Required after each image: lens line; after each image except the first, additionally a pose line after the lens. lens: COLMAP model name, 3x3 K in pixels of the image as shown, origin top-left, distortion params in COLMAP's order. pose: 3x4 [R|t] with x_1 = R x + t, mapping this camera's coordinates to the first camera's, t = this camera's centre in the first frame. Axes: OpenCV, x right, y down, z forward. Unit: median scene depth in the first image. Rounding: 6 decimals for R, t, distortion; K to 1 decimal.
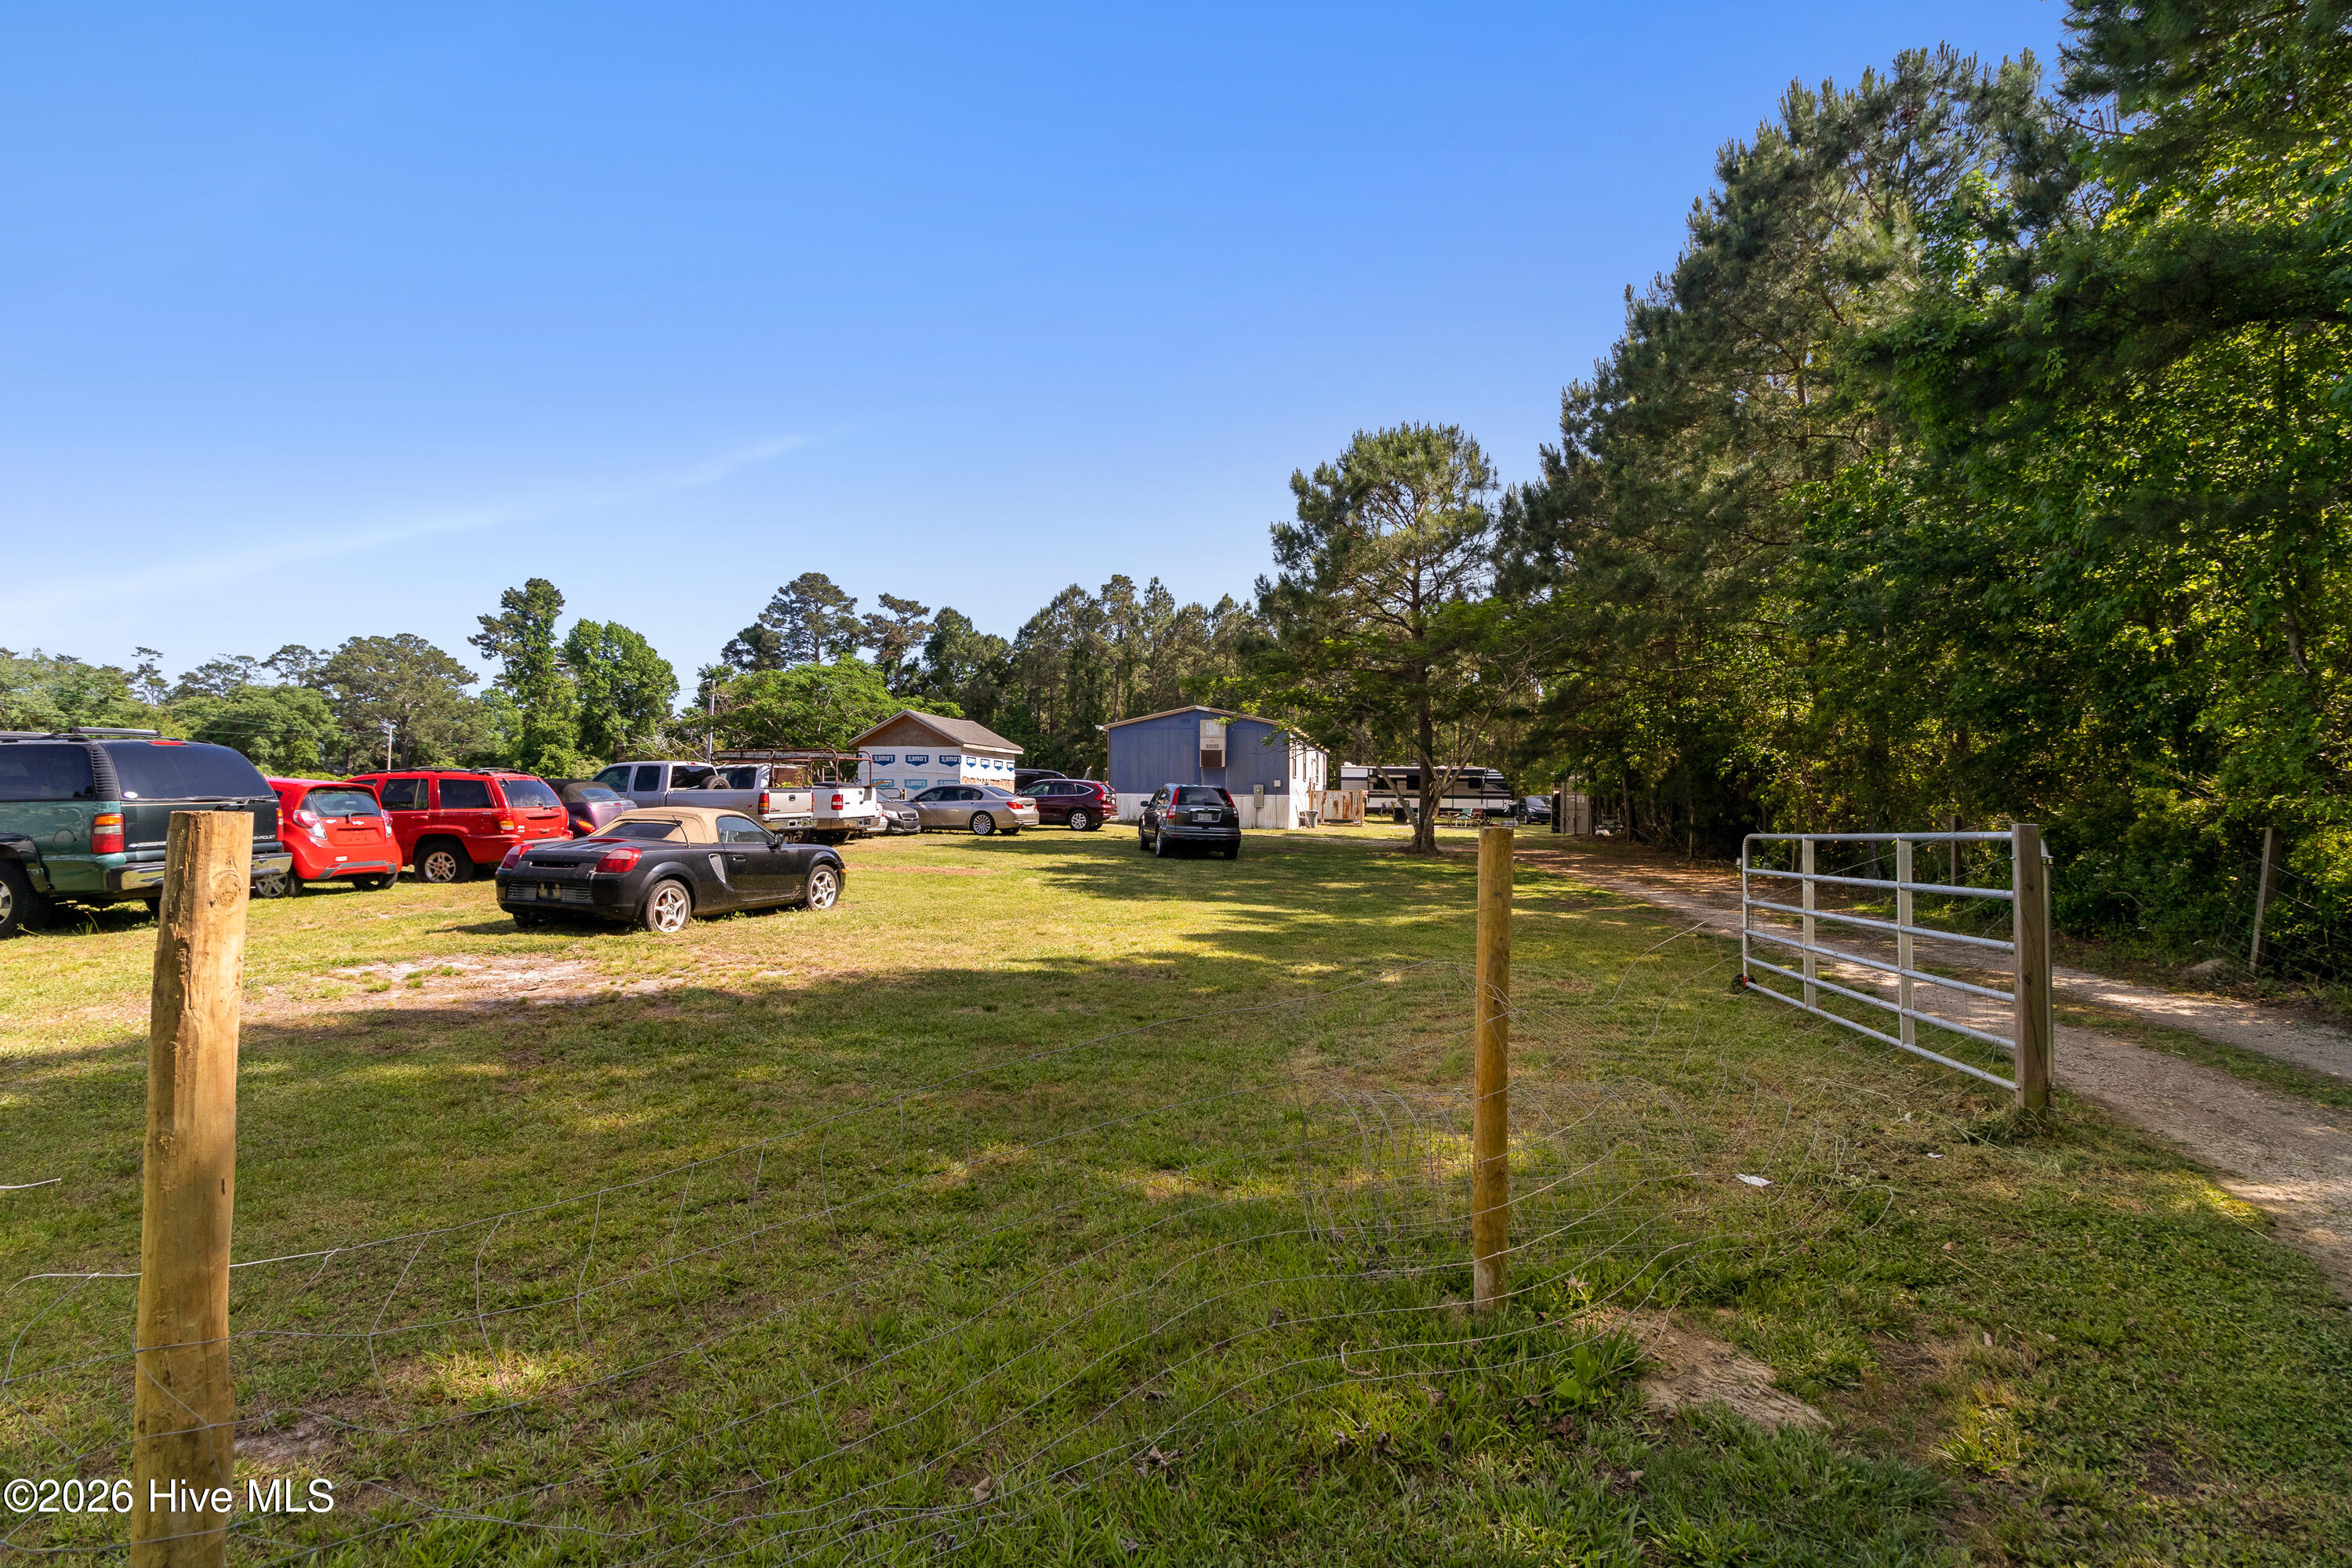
lens RADIAL K [[1136.5, 0, 1176.0], [0, 1136.5, 784.0], [0, 0, 1]] dist [0.010065, 0.000238]
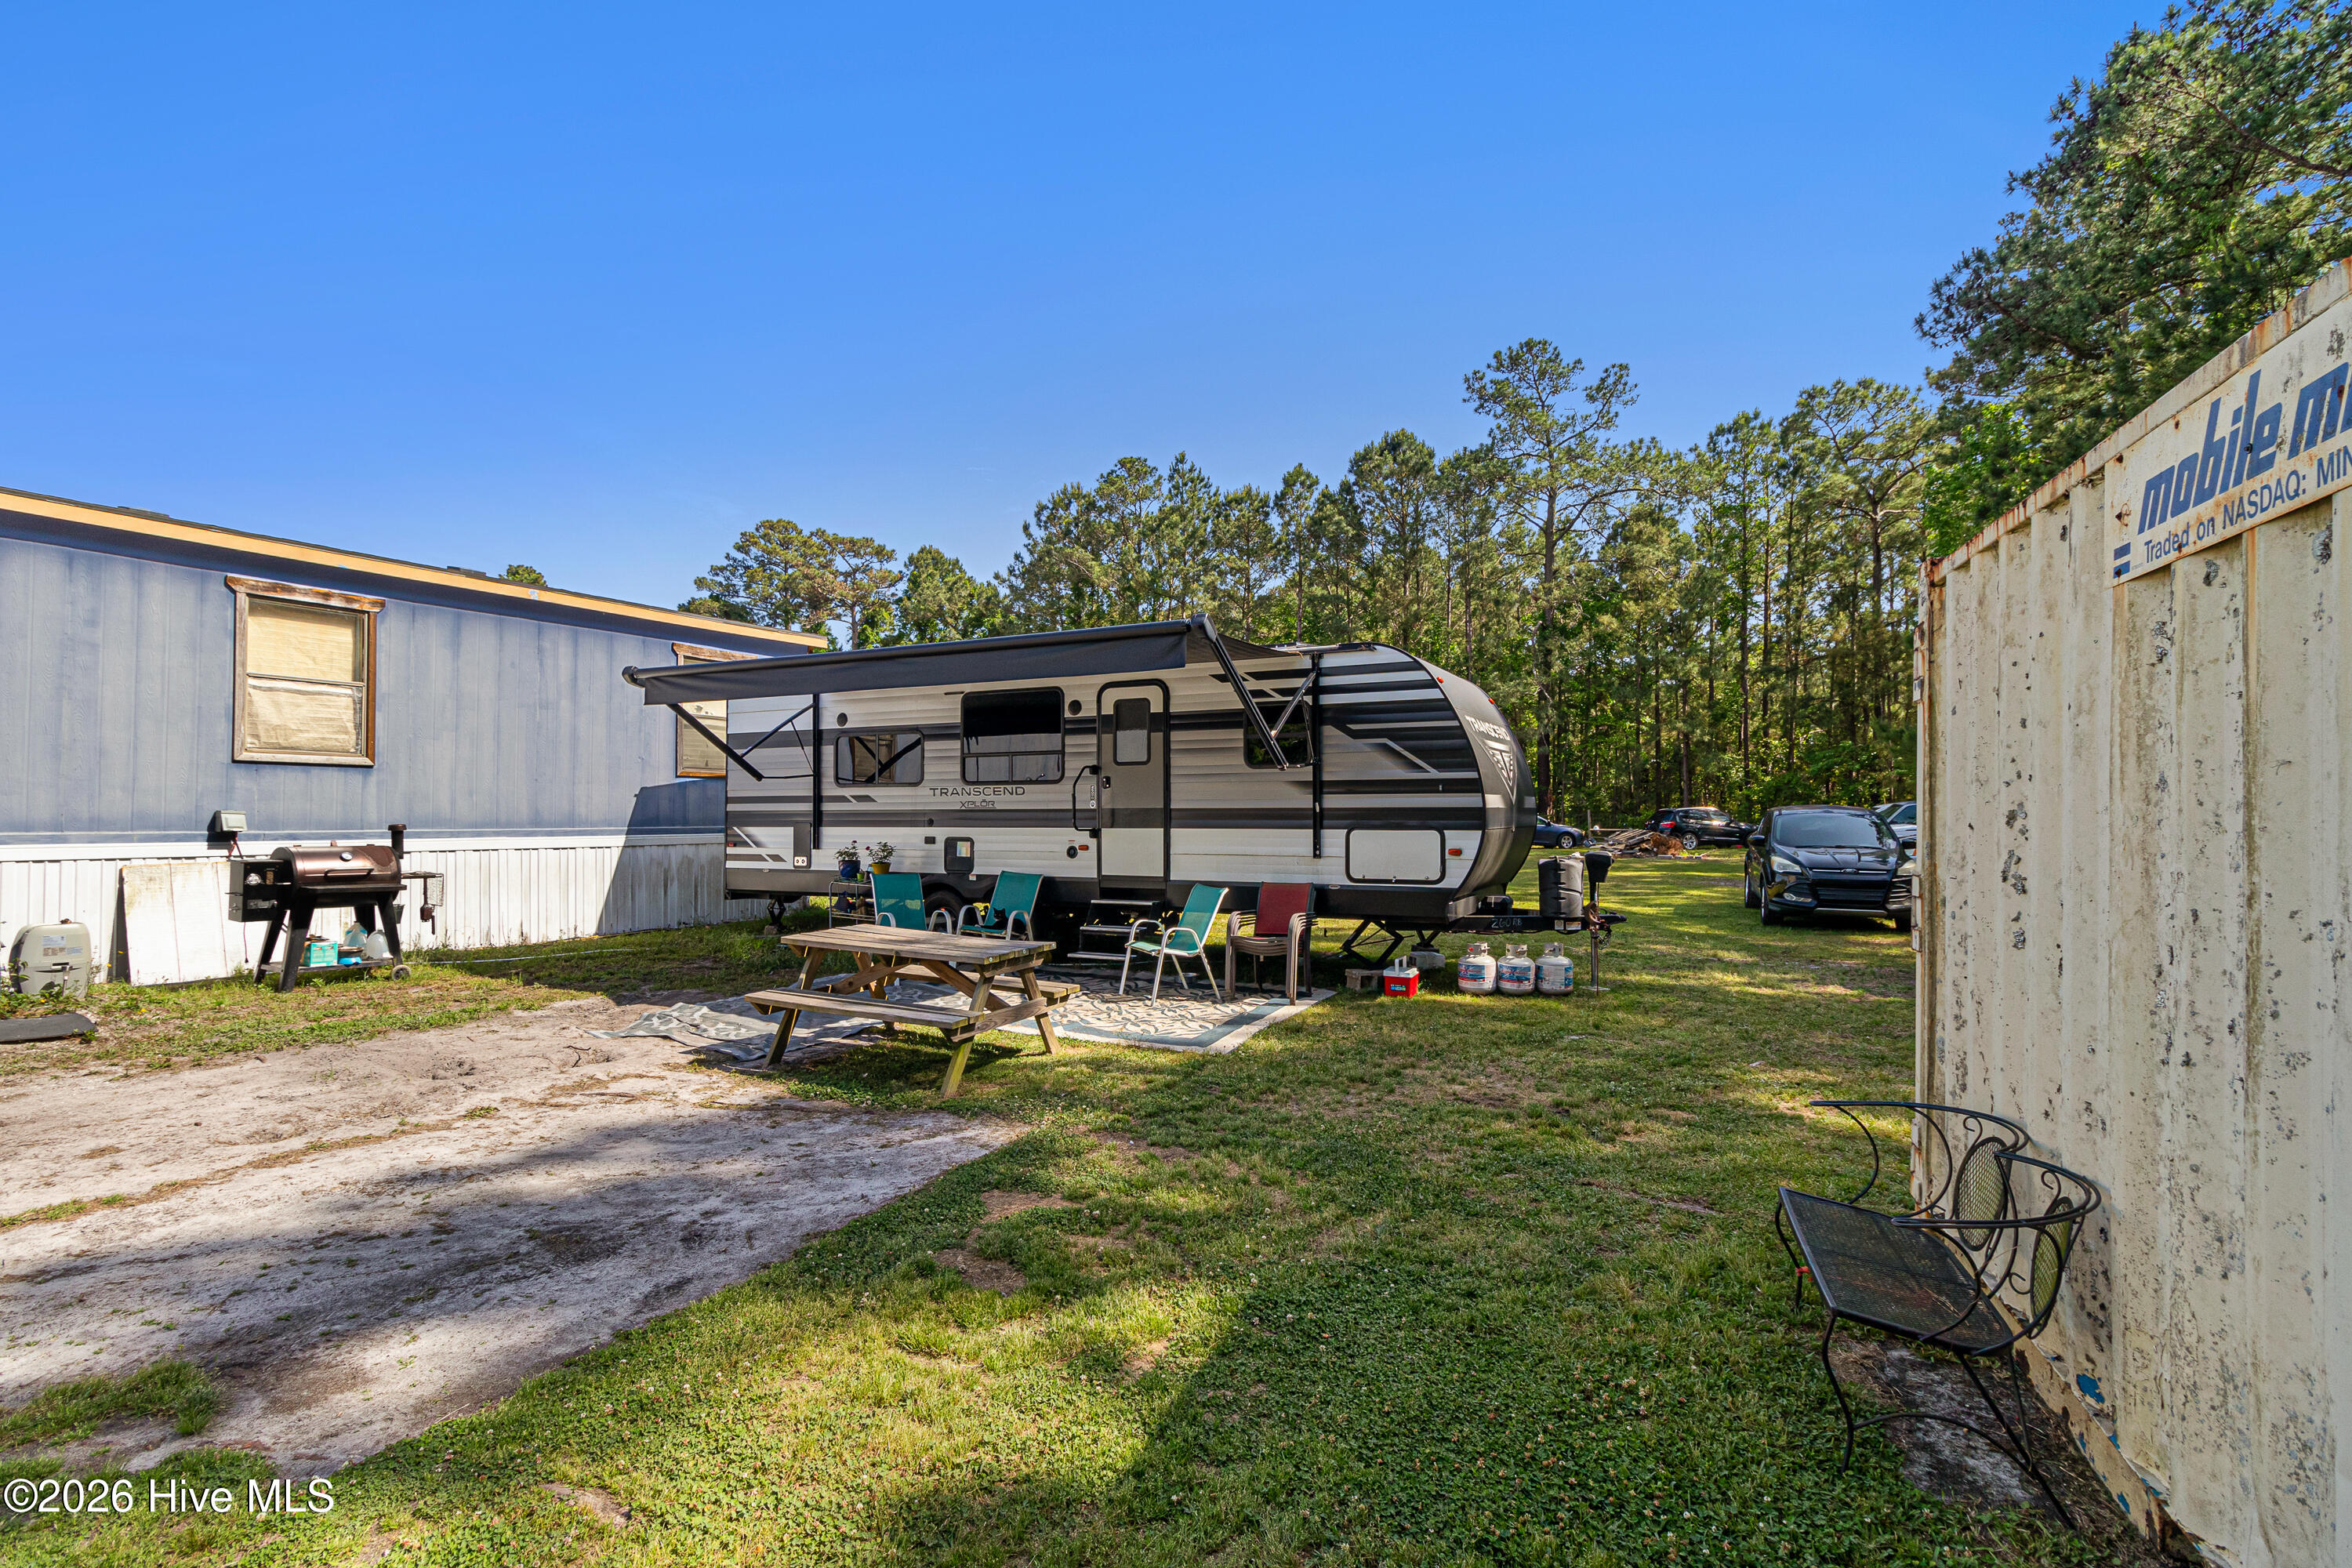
lens RADIAL K [[1106.5, 0, 1176.0], [0, 1106.5, 784.0], [0, 0, 1]] dist [0.004049, -0.000114]
pose [[0.947225, -0.027777, -0.319363, 0.290544], [0.021956, 0.999521, -0.021813, 0.009679], [0.319816, 0.013650, 0.947381, 0.812206]]
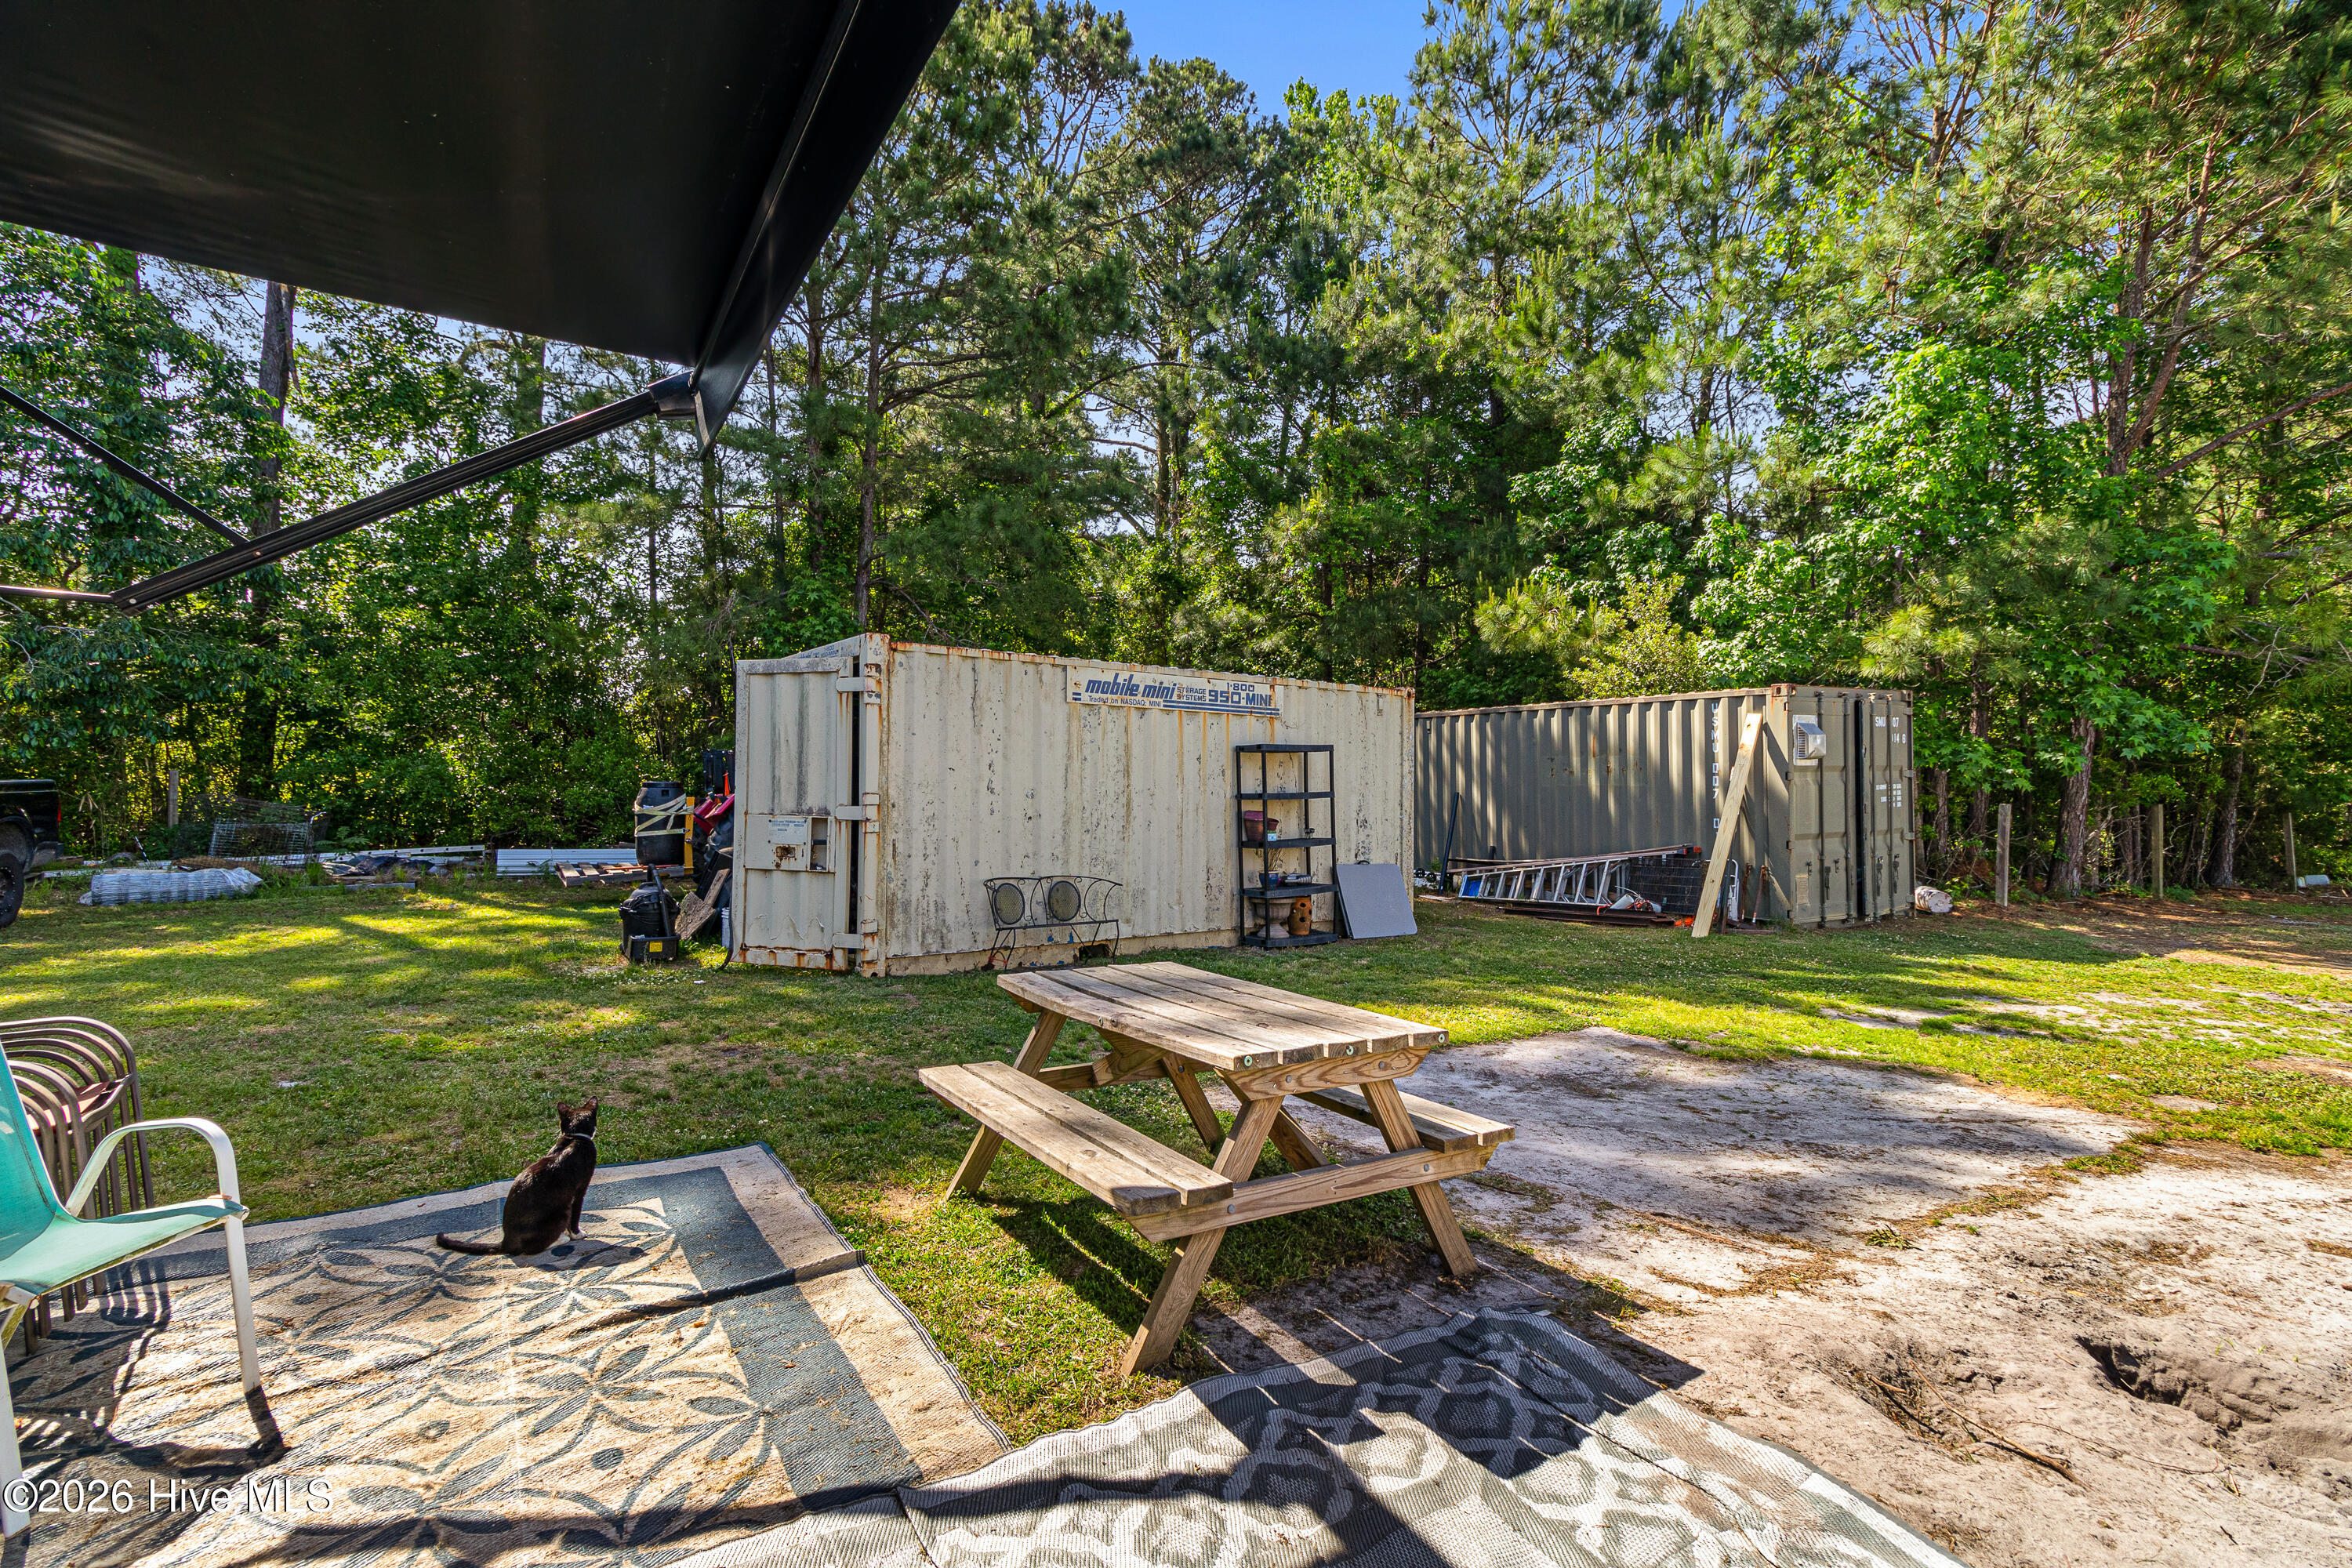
lens RADIAL K [[1097.1, 0, 1180.5], [0, 1097.1, 764.7], [0, 0, 1]] dist [0.004638, -0.000510]
pose [[-0.654008, -0.020443, 0.756211, 0.187135], [-0.046683, 0.998820, -0.013373, 0.011245], [-0.755045, -0.044048, -0.654191, 0.948351]]
